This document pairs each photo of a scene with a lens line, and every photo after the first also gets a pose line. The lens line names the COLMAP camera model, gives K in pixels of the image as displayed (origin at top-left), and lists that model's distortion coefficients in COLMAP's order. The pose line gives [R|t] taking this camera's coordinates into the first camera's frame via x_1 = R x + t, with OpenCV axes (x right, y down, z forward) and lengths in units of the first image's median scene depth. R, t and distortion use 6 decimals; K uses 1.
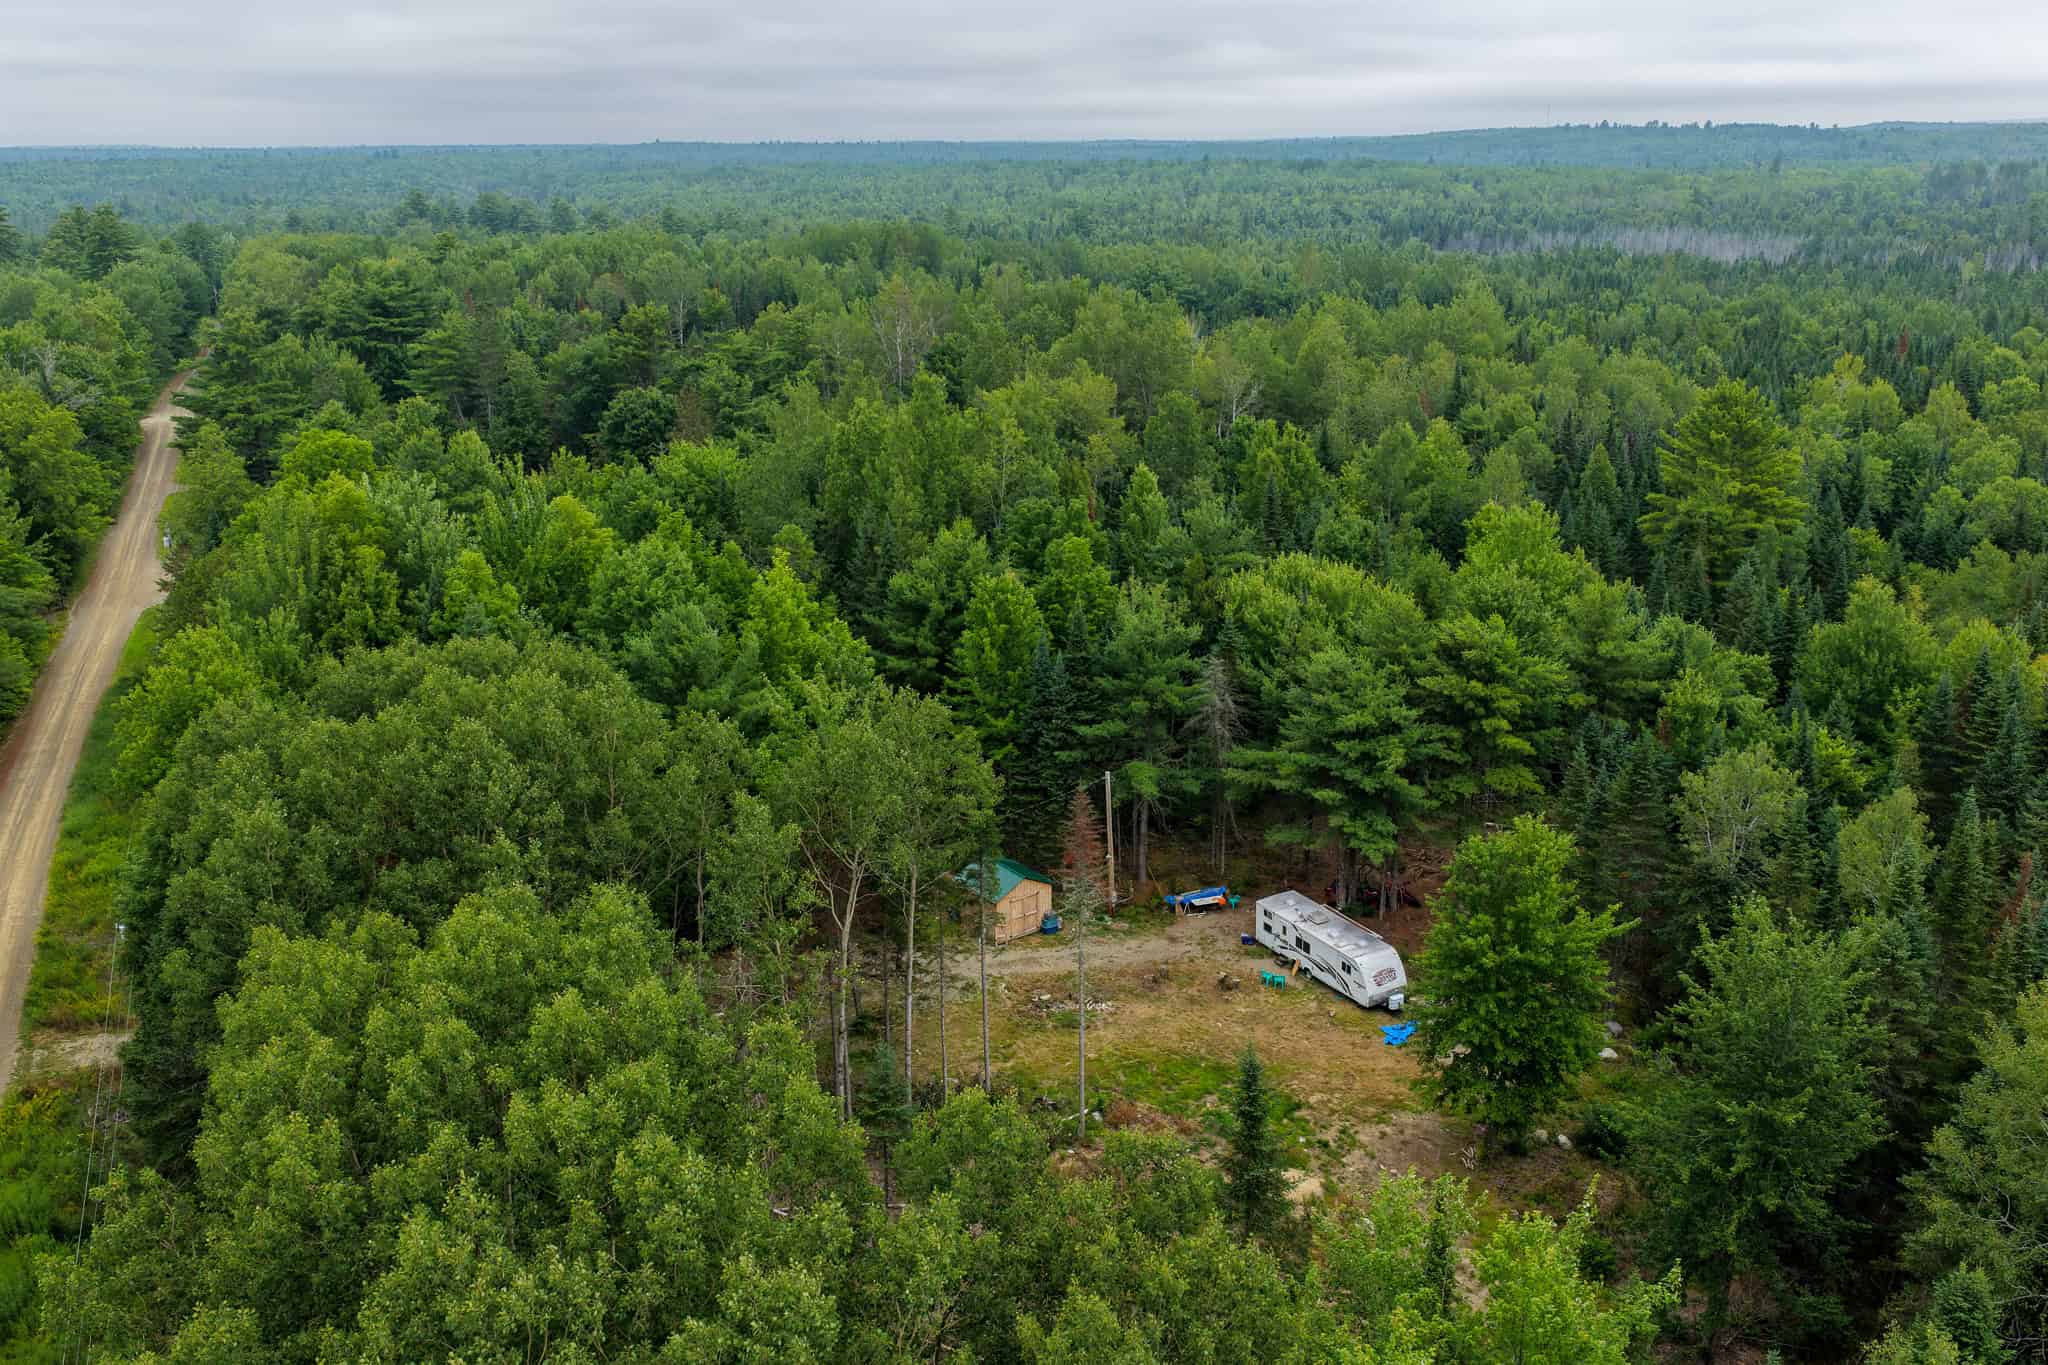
lens RADIAL K [[1707.1, 0, 1024.4], [0, 1707.1, 690.4], [0, 0, 1]] dist [0.011354, 0.011331]
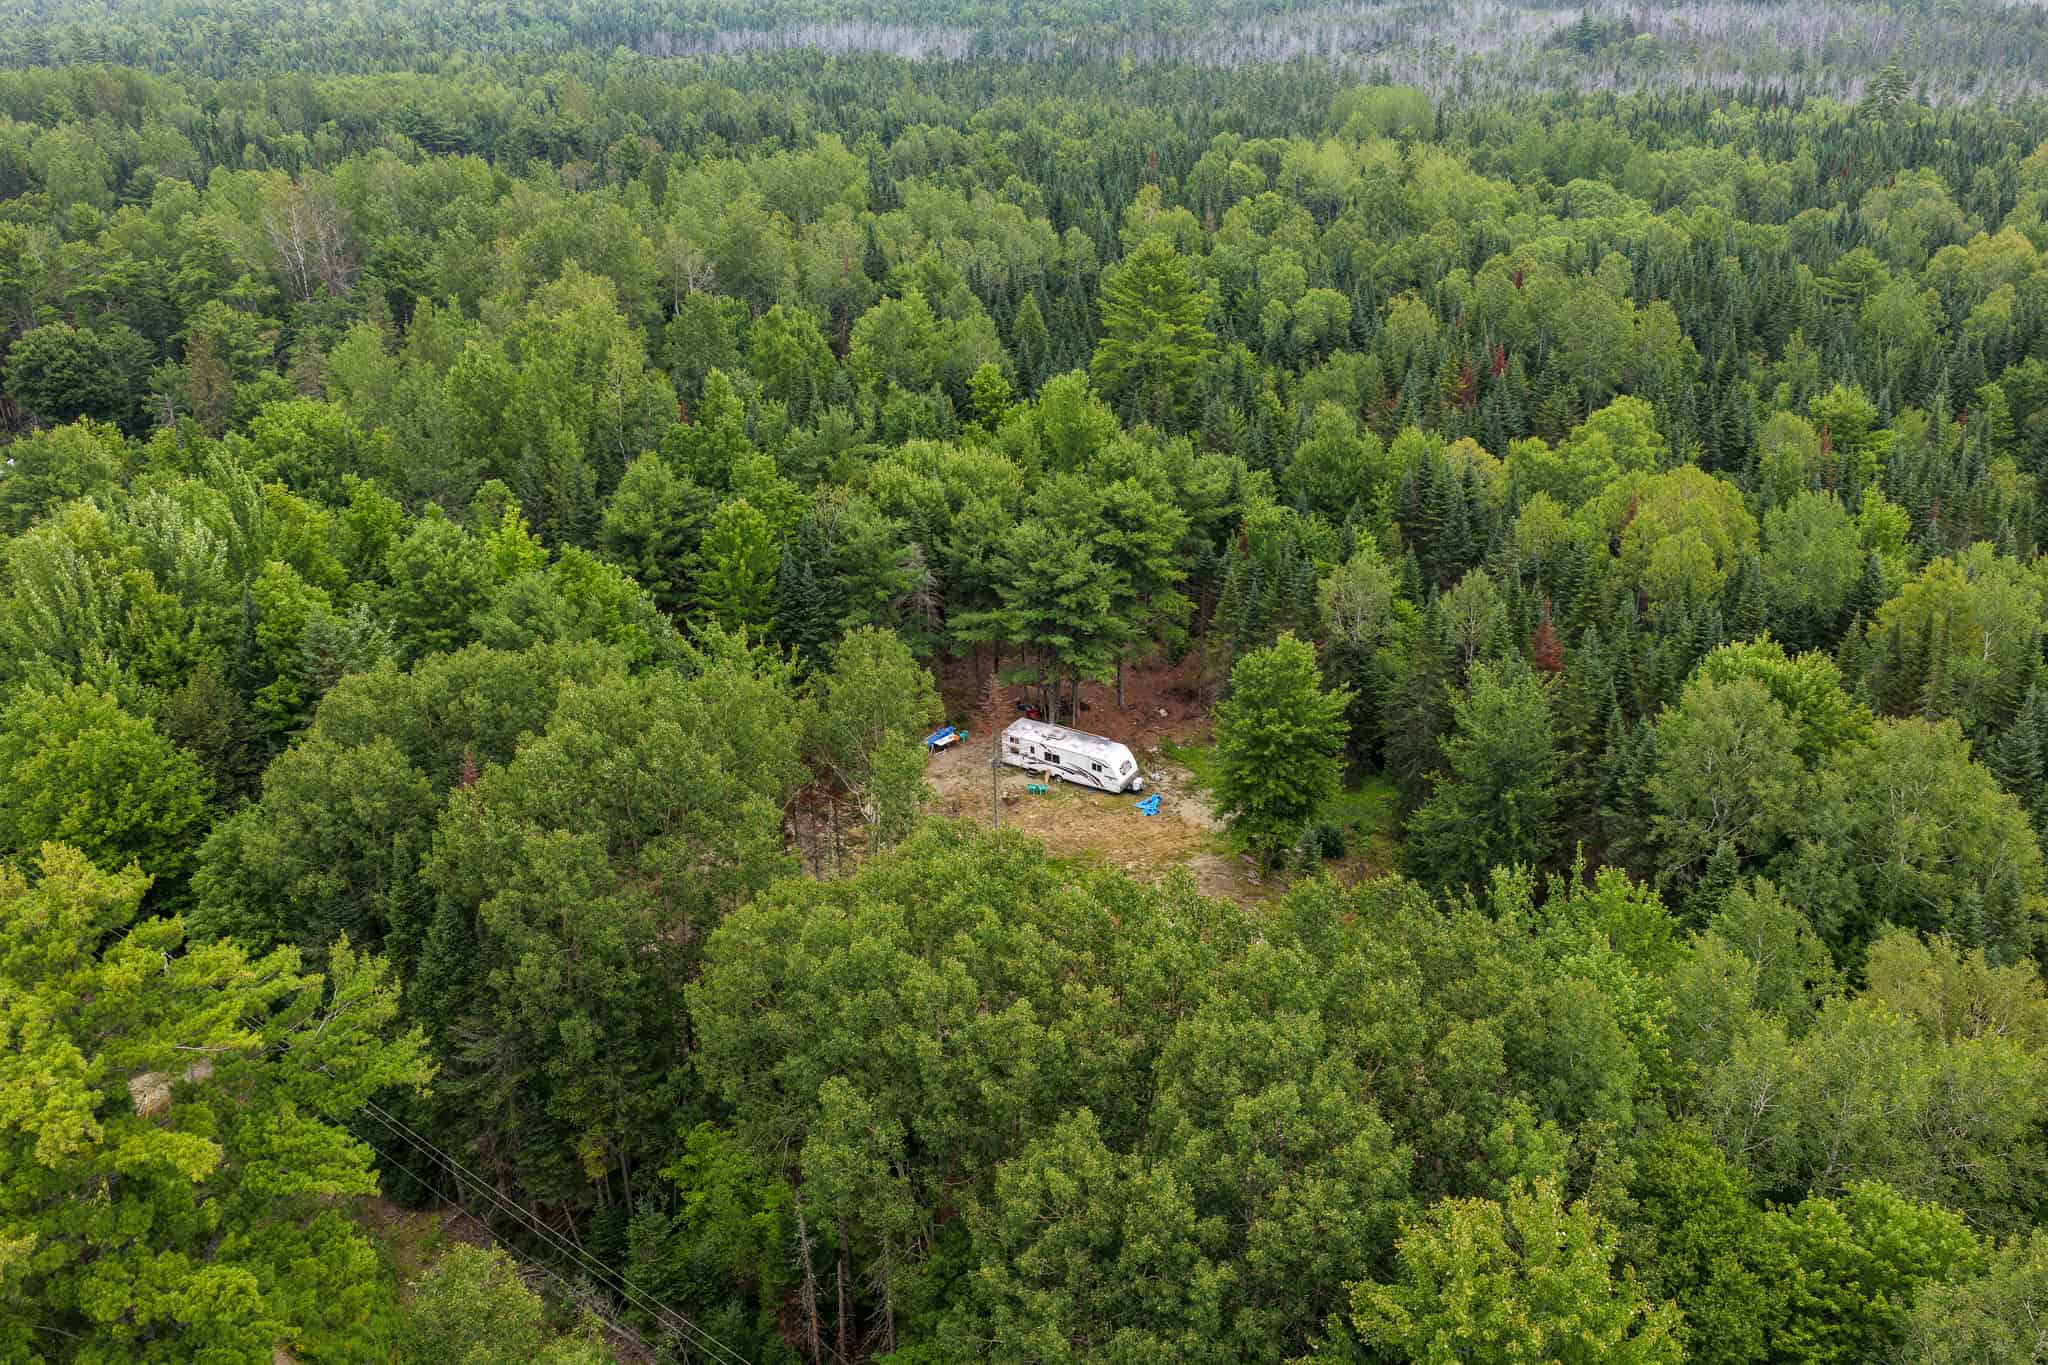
lens RADIAL K [[1707.1, 0, 1024.1], [0, 1707.1, 676.9], [0, 0, 1]] dist [0.011354, 0.011331]
pose [[0.887810, -0.195558, 0.416595, -0.373844], [0.148711, 0.978568, 0.142441, -0.095165], [-0.435522, -0.064508, 0.897864, -0.137192]]
